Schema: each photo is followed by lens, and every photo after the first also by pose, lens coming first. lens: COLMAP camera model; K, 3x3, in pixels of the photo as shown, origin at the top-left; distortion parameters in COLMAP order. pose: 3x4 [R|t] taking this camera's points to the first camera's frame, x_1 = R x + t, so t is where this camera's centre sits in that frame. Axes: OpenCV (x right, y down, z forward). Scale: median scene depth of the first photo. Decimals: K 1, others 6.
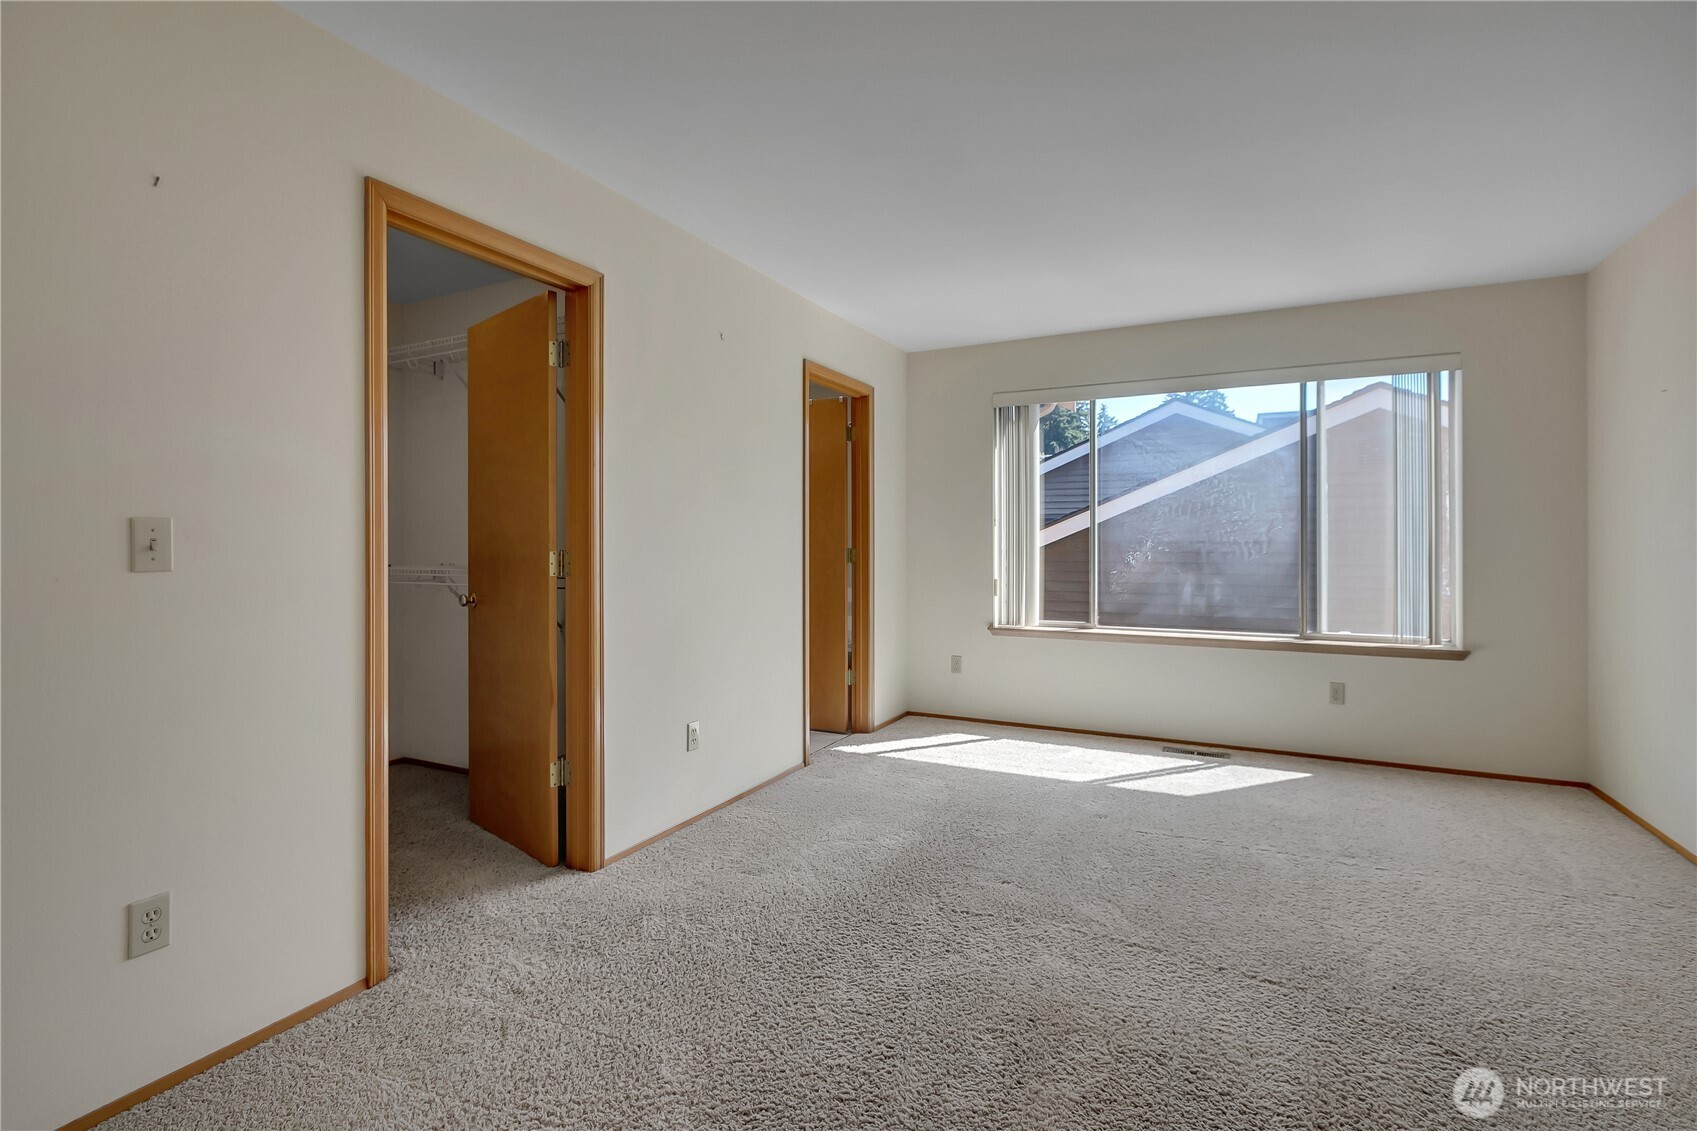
lens RADIAL K [[783.0, 0, 859.1], [0, 783.0, 548.1], [0, 0, 1]] dist [-0.001341, -0.000241]
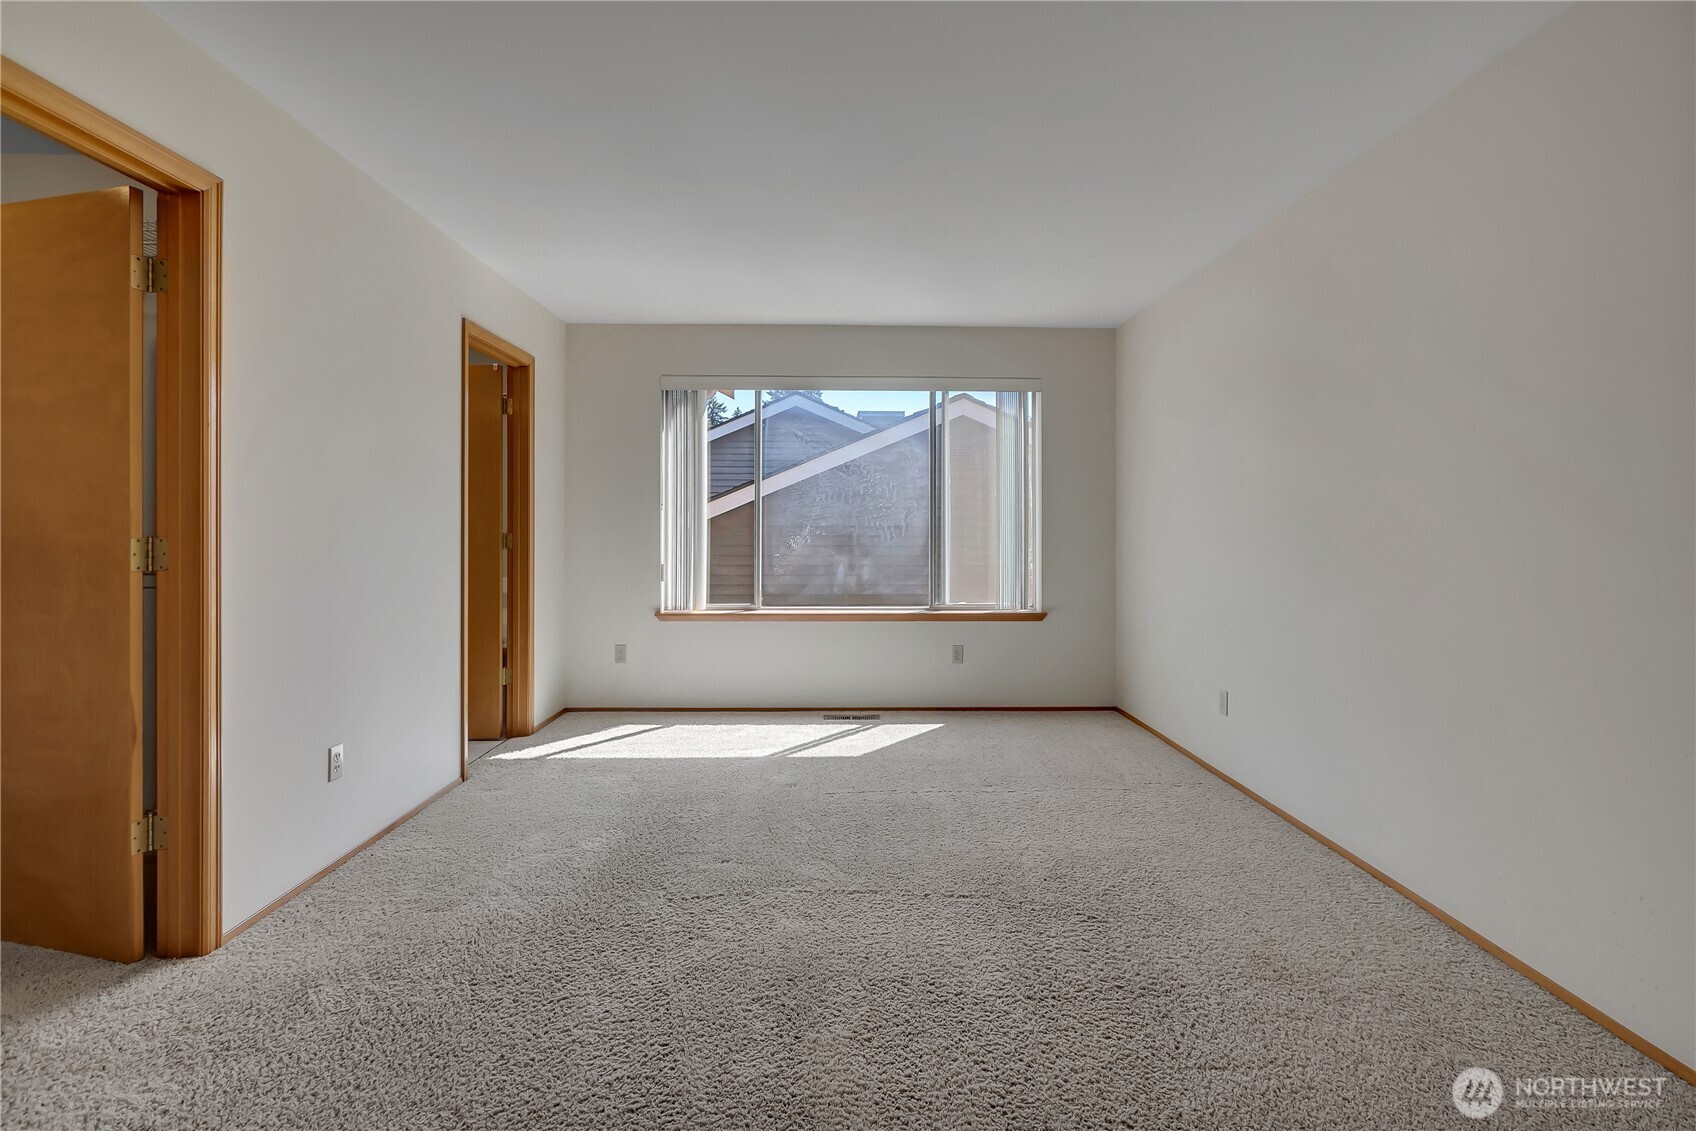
lens RADIAL K [[834.9, 0, 768.4], [0, 834.9, 532.7], [0, 0, 1]] dist [0.001200, -0.001507]
pose [[0.879682, -0.001572, 0.475560, -0.246333], [0.000826, 0.999998, 0.001778, -0.002018], [-0.475562, -0.001171, 0.879682, 0.016249]]
